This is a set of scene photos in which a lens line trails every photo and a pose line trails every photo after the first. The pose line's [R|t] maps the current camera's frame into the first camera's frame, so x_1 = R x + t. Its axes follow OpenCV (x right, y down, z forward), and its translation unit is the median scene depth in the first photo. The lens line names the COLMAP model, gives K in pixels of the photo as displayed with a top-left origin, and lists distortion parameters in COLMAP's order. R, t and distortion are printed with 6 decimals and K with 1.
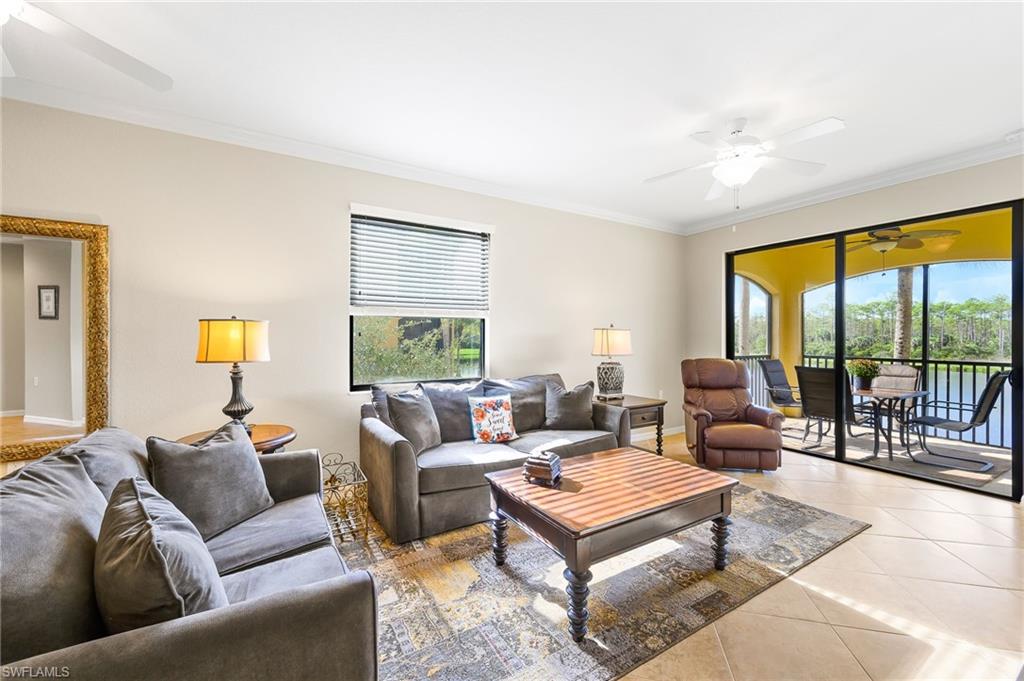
lens RADIAL K [[409.6, 0, 512.7], [0, 409.6, 334.4], [0, 0, 1]] dist [-0.001087, 0.000120]
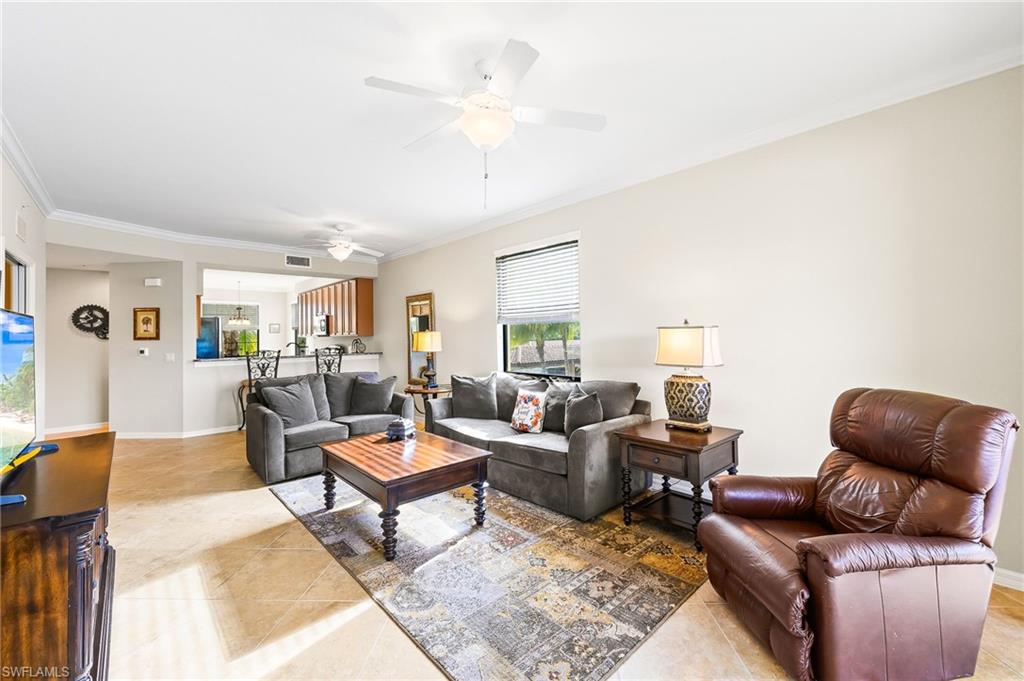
lens RADIAL K [[419.3, 0, 513.4], [0, 419.3, 326.1], [0, 0, 1]] dist [0.002104, 0.000388]
pose [[0.190666, -0.026229, -0.981304, 0.917244], [0.018495, 0.999562, -0.023123, -0.003705], [0.981481, -0.013740, 0.191068, 0.616295]]
